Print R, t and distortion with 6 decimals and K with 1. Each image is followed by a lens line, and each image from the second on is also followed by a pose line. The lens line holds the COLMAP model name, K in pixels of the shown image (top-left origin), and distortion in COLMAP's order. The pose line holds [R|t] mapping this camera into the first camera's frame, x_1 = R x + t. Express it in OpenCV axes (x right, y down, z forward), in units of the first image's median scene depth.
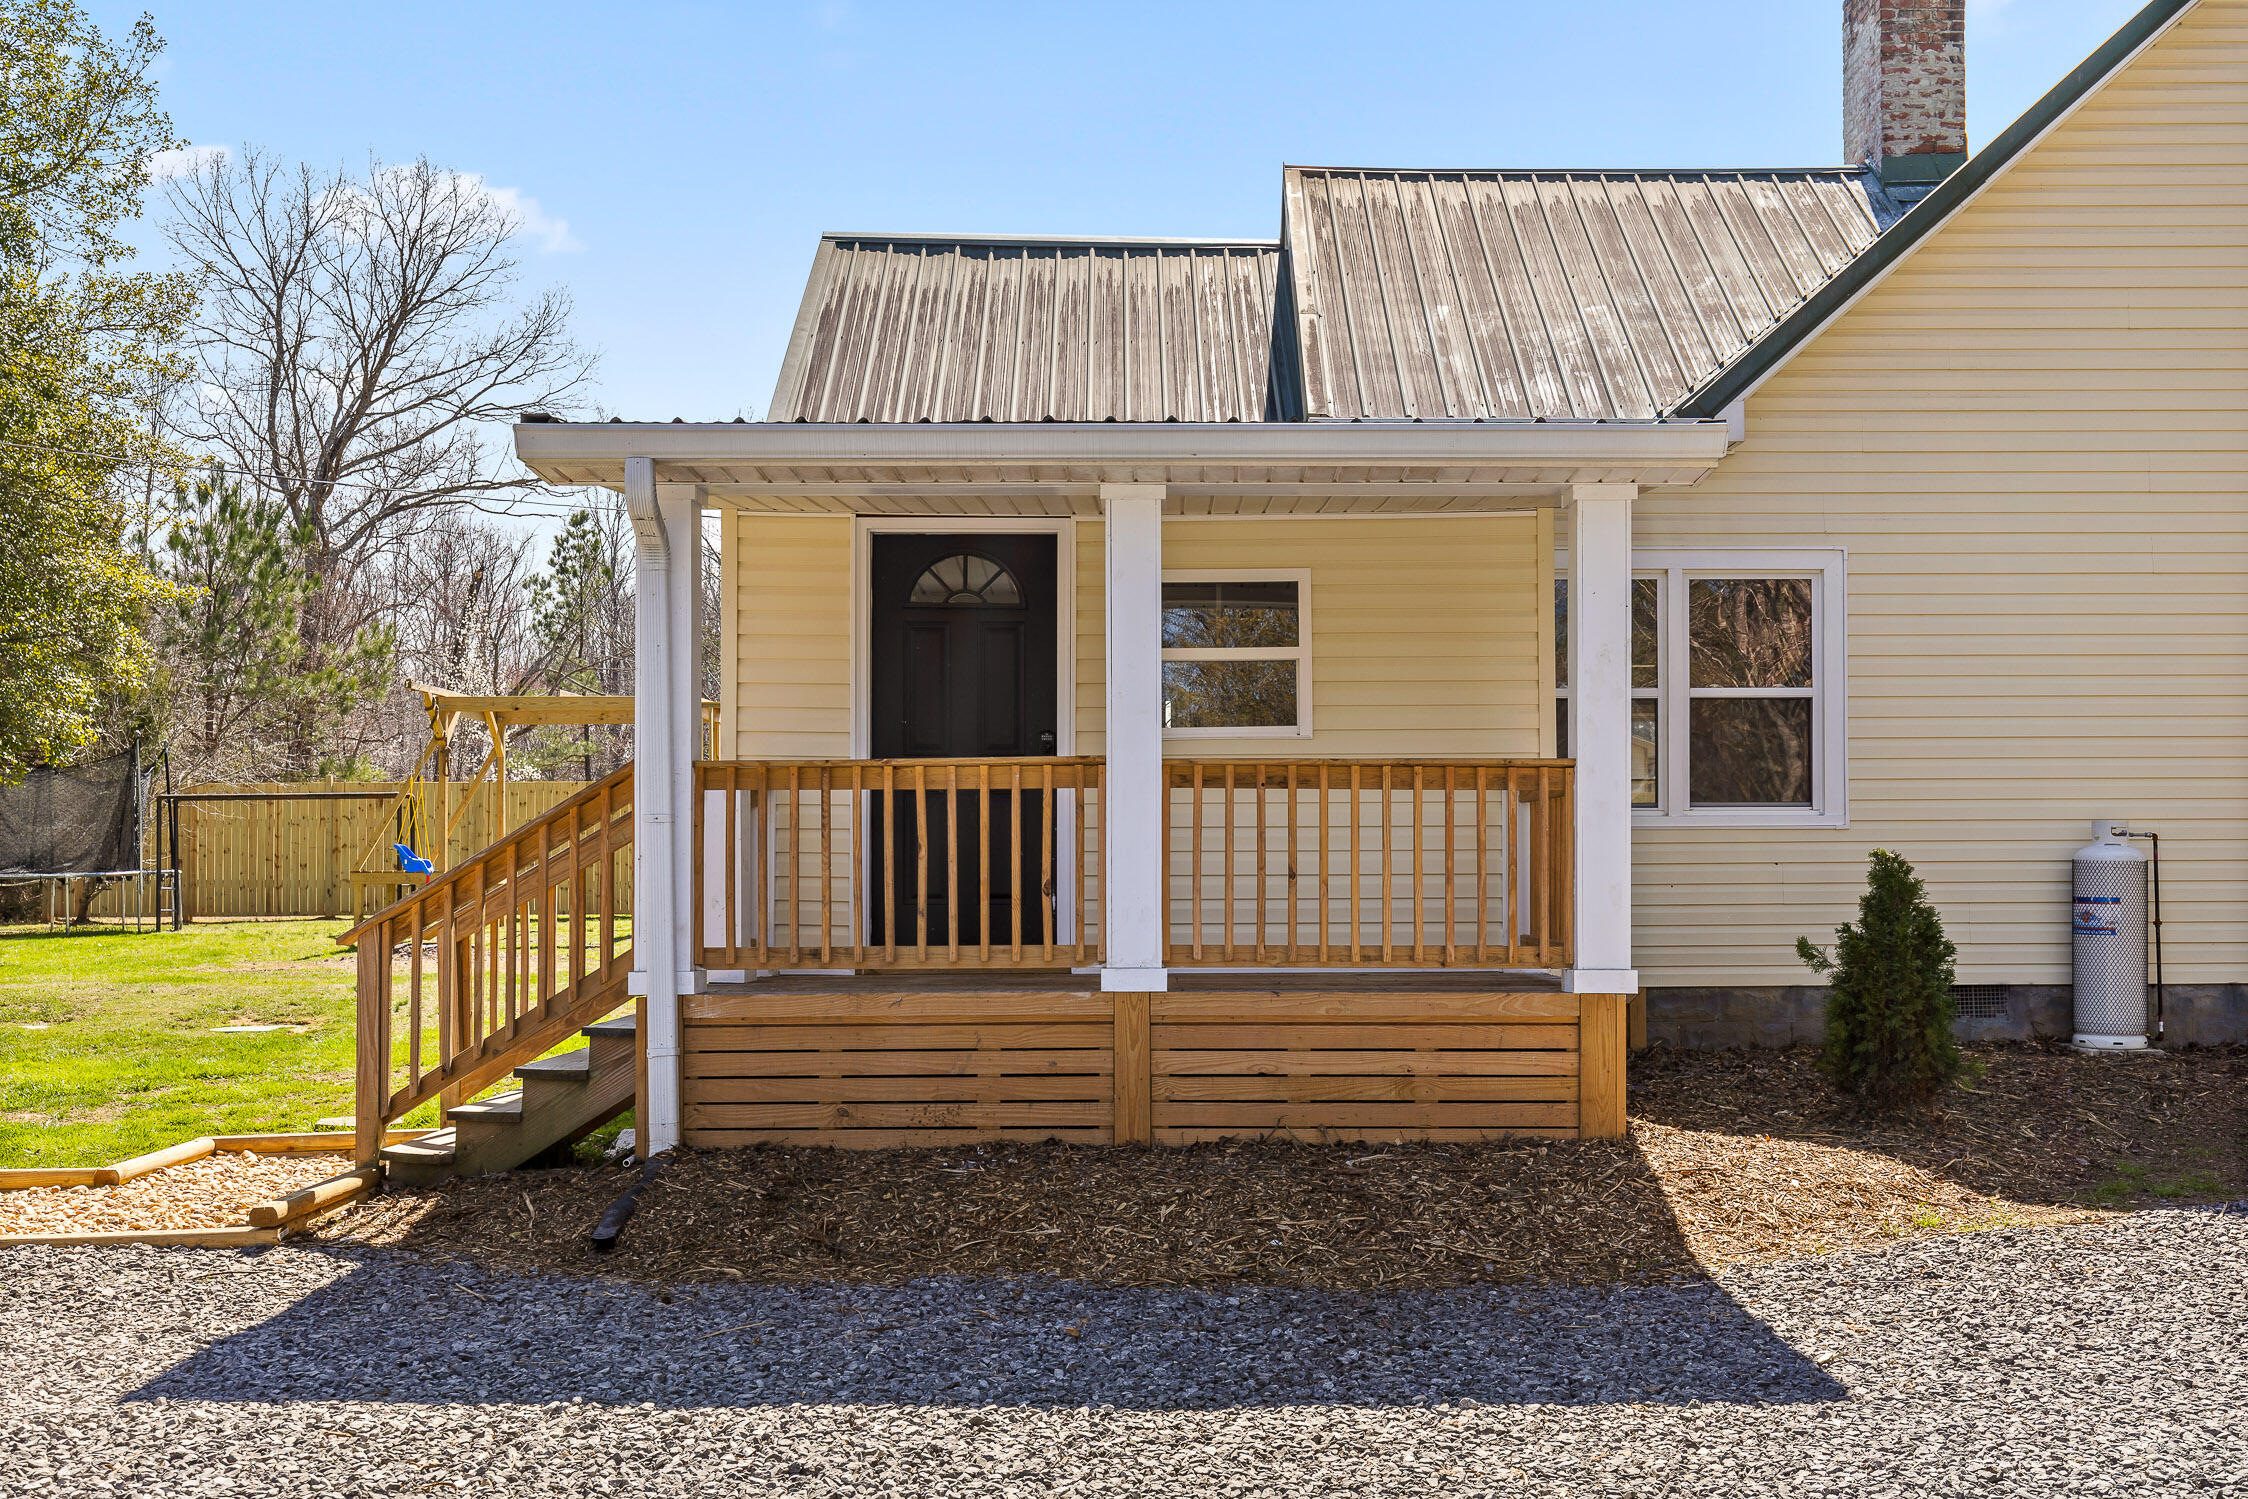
lens RADIAL K [[2155.4, 0, 1126.6], [0, 2155.4, 850.9], [0, 0, 1]] dist [-0.002101, -0.008118]
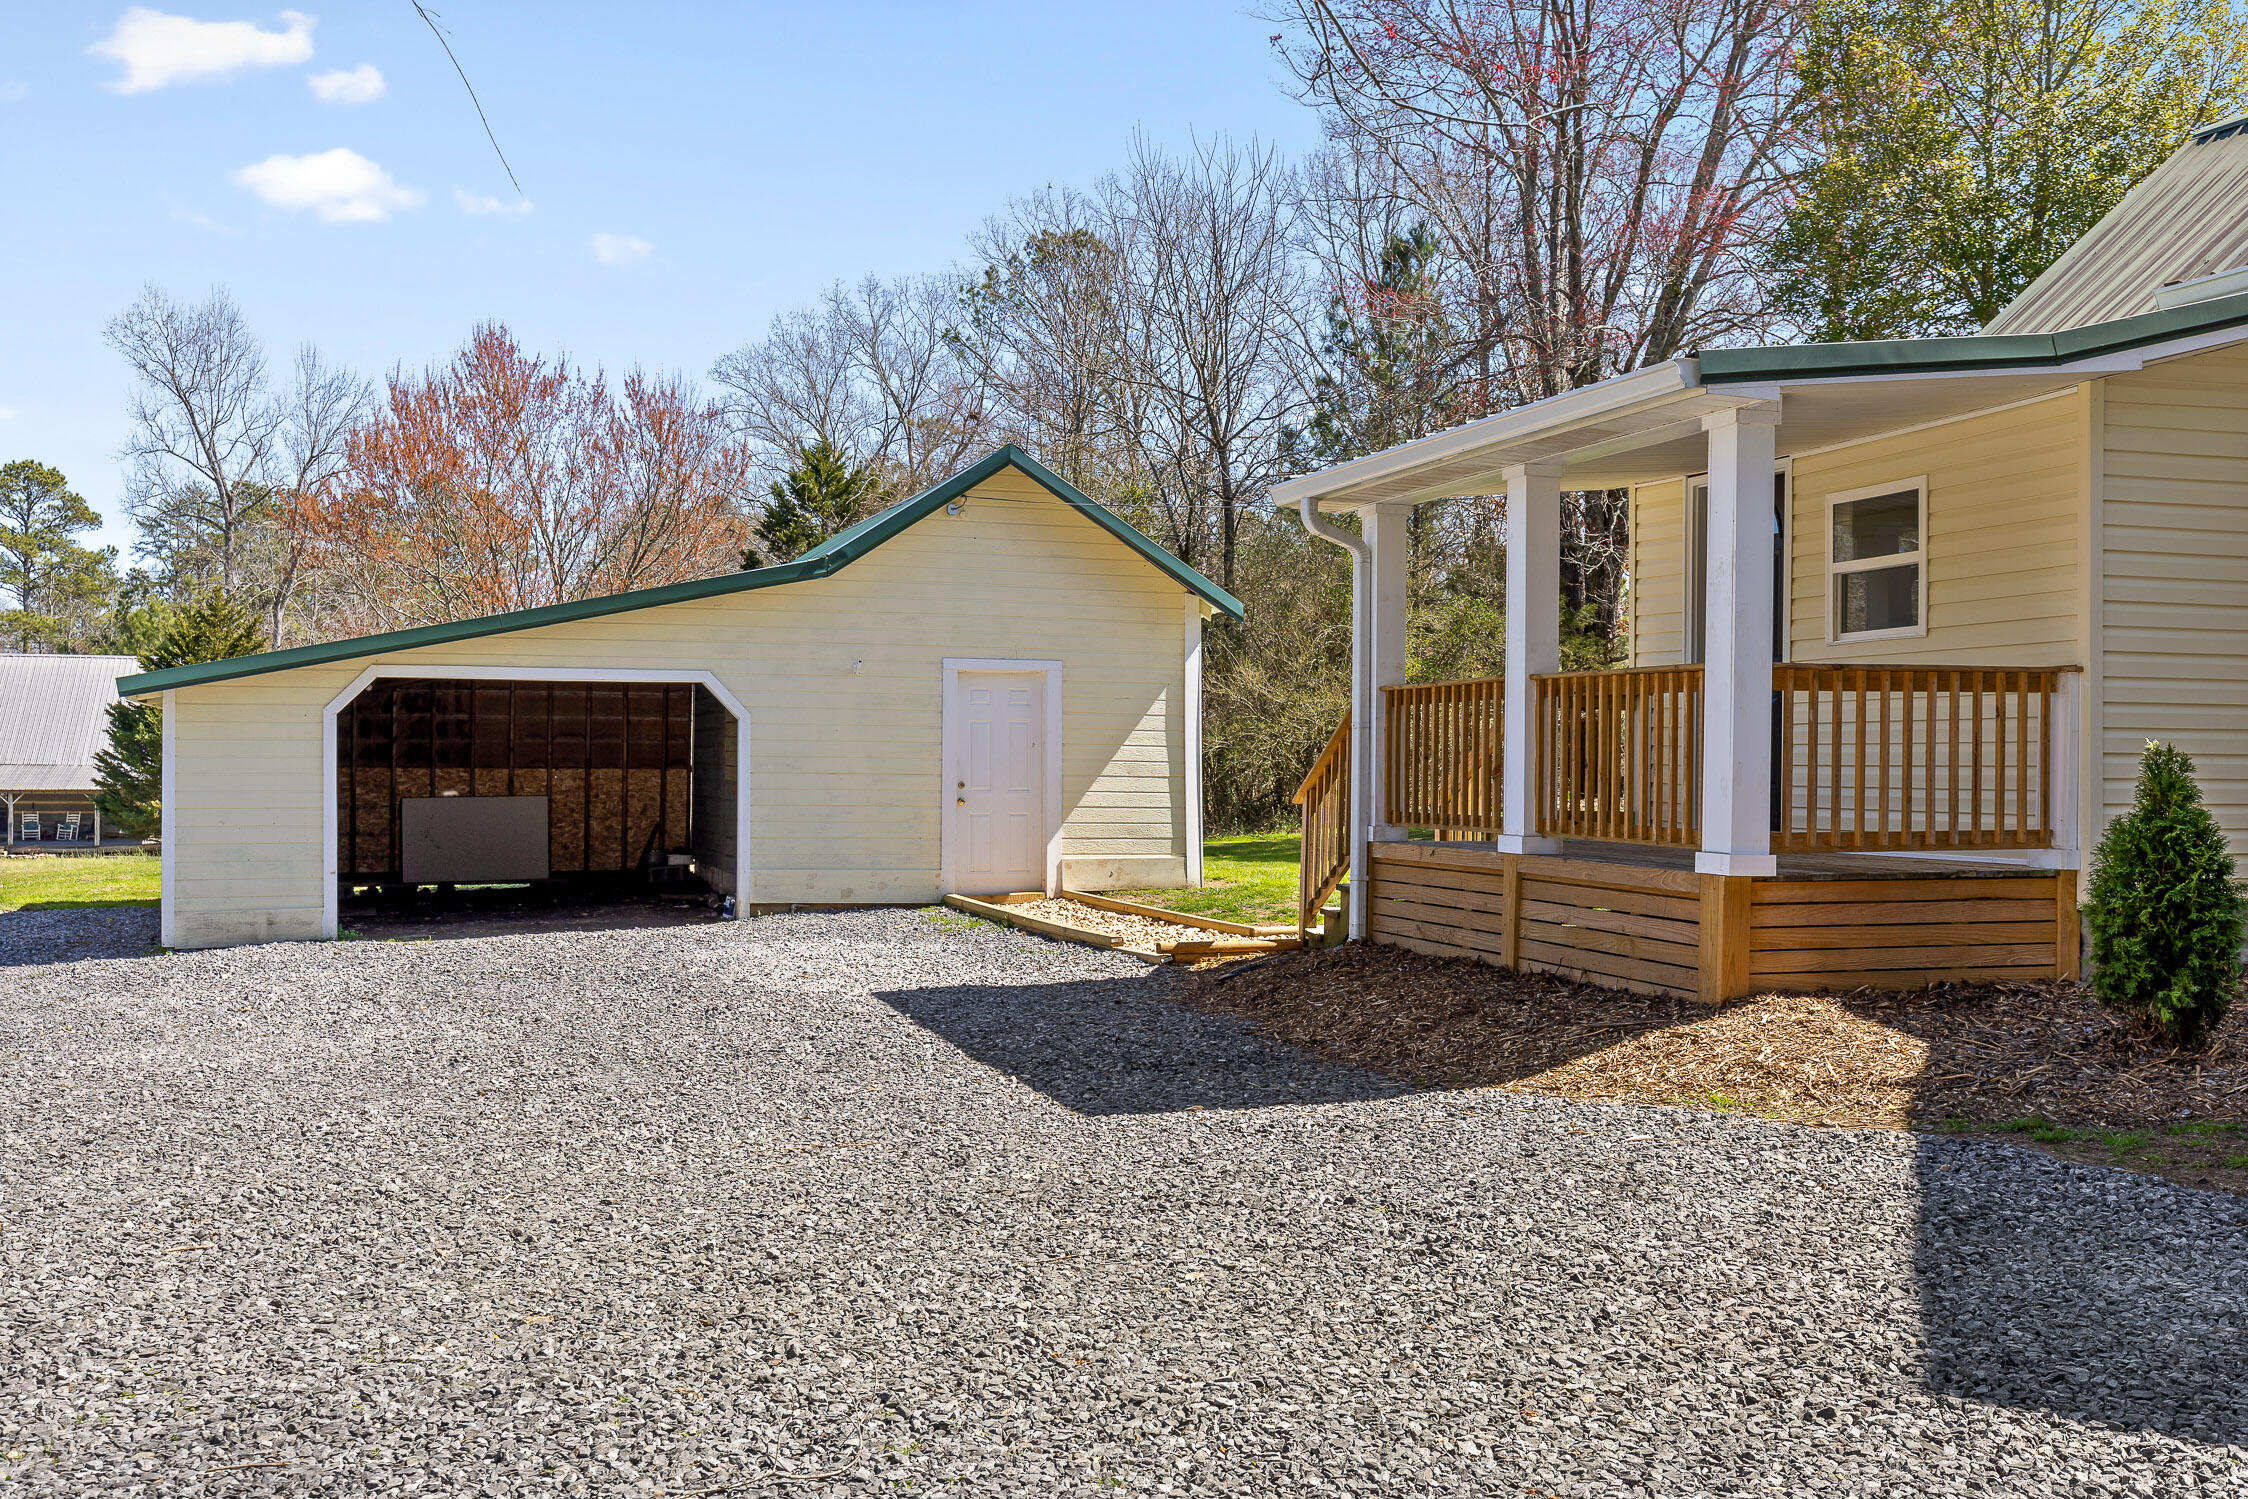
lens RADIAL K [[2155.4, 0, 1126.6], [0, 2155.4, 850.9], [0, 0, 1]] dist [-0.002101, -0.008118]
pose [[0.318819, 0.044187, -0.946785, 0.147865], [0.011892, 0.998648, 0.050612, -0.000825], [0.947741, -0.027395, 0.317863, 0.044389]]
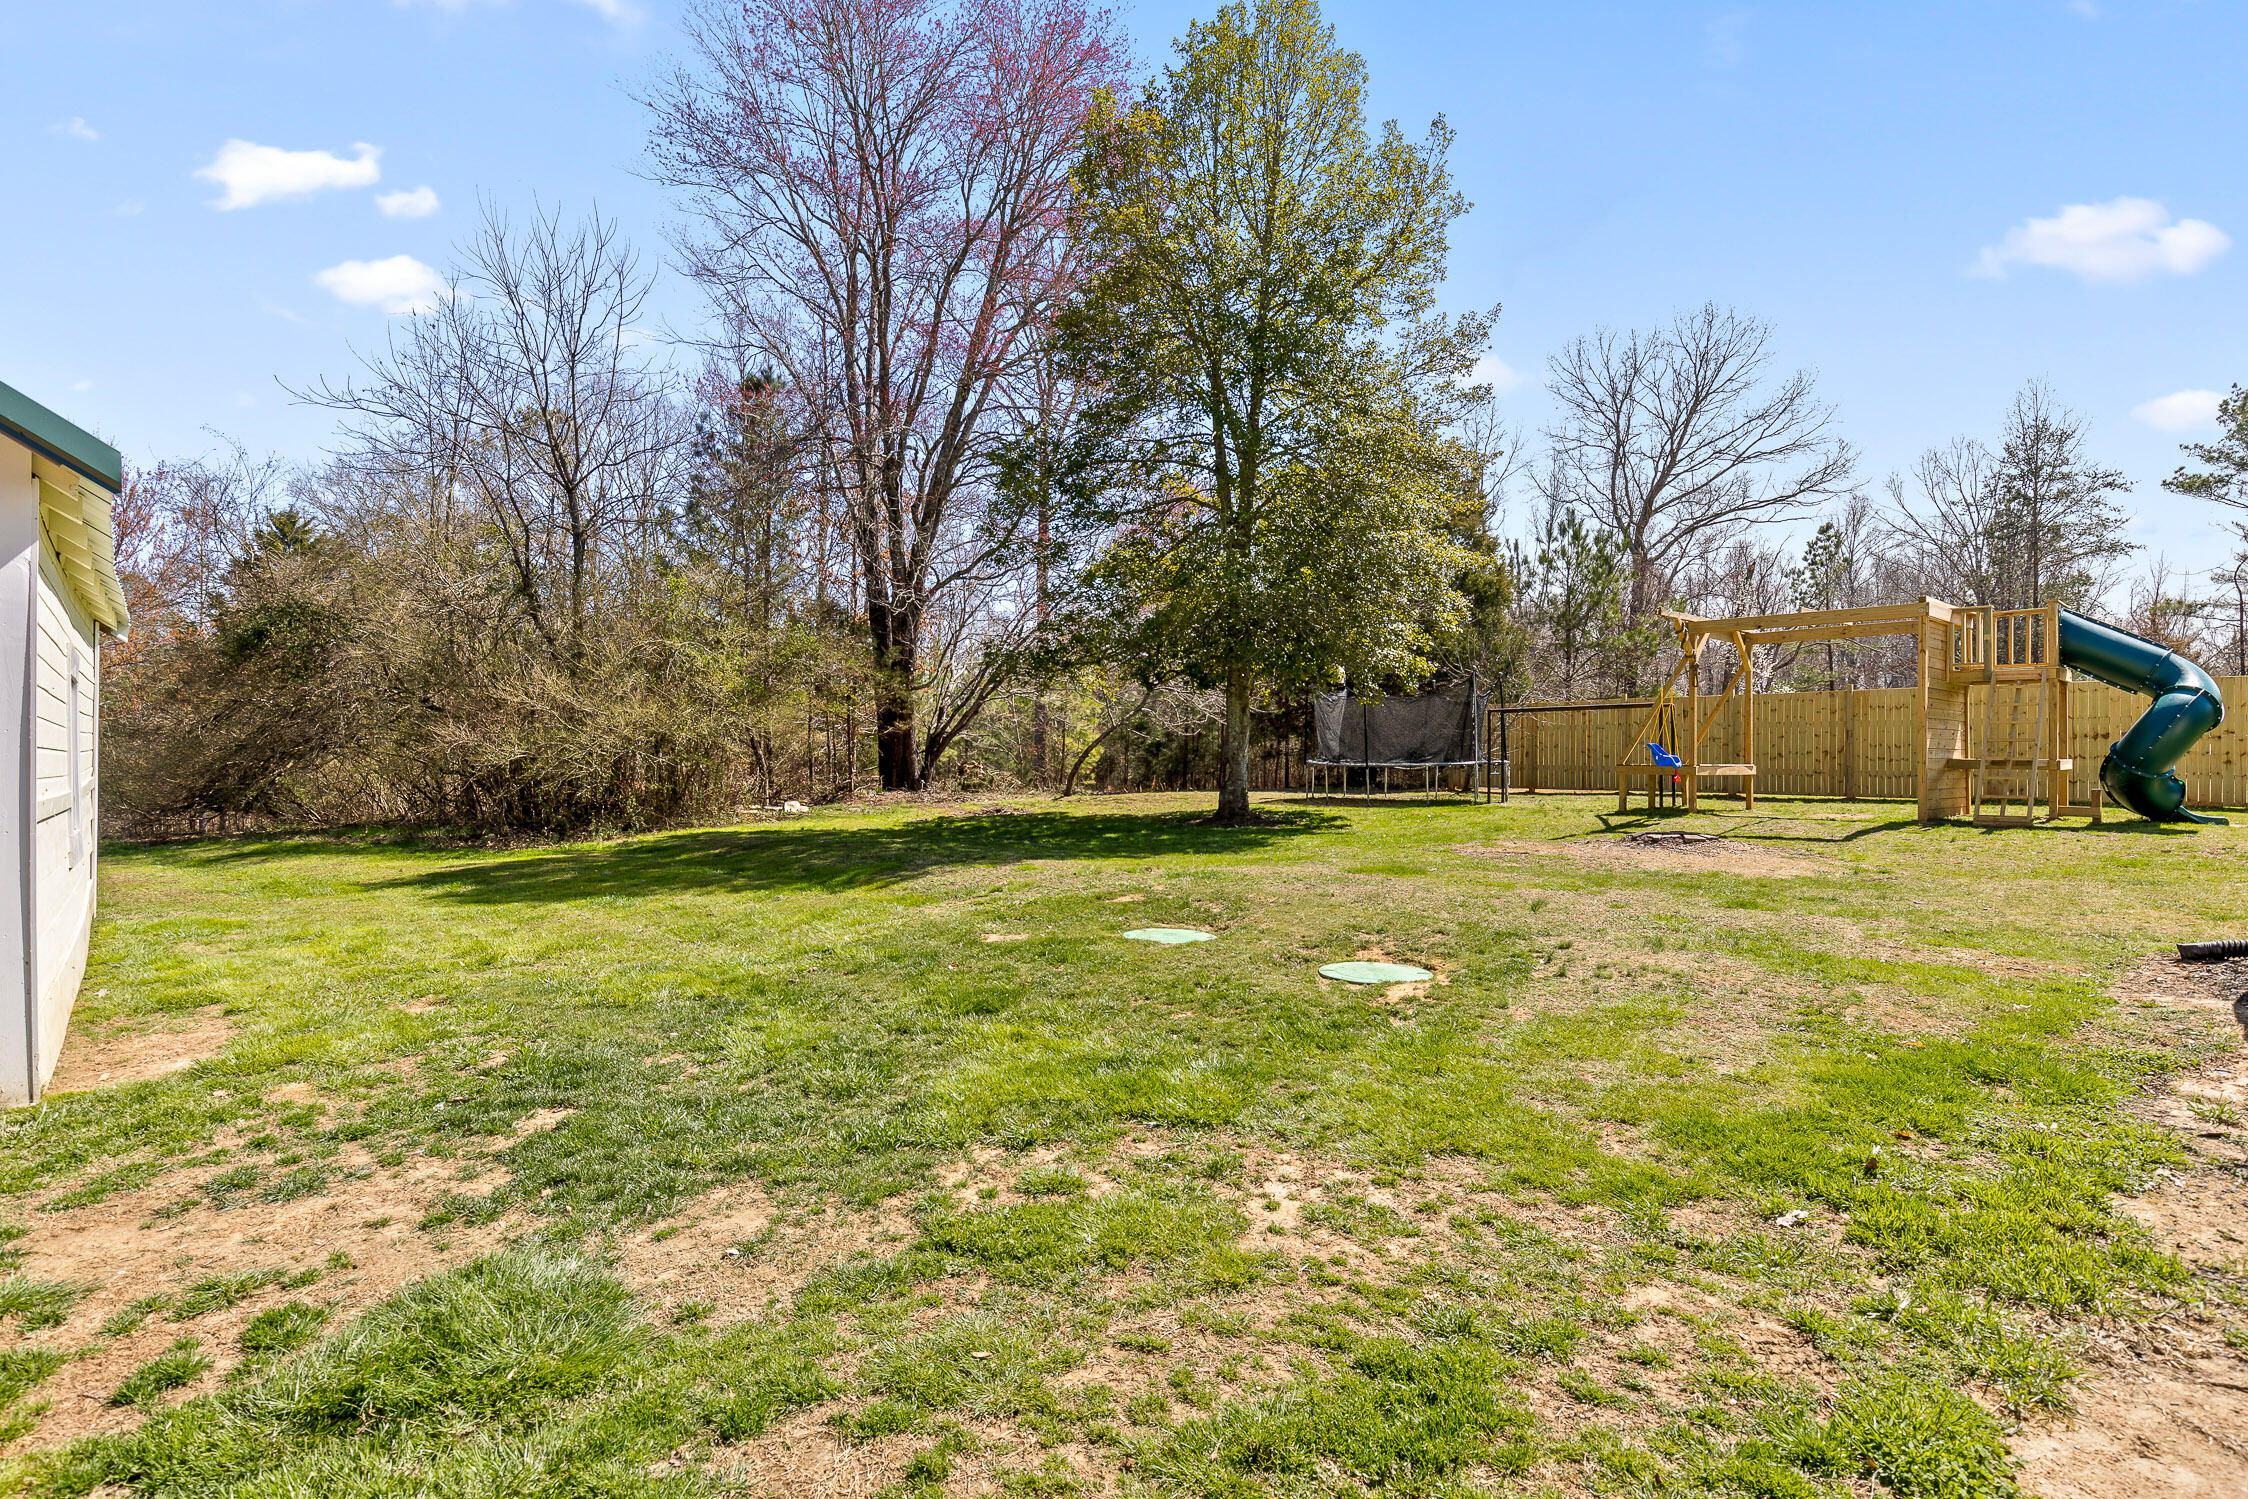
lens RADIAL K [[1079.3, 0, 1124.0], [0, 1079.3, 749.5], [0, 0, 1]] dist [0.000016, -0.000007]
pose [[0.678004, 0.001942, -0.735056, -0.038106], [0.003740, 0.999974, 0.006091, -0.001793], [0.735049, -0.006879, 0.677979, 0.154333]]
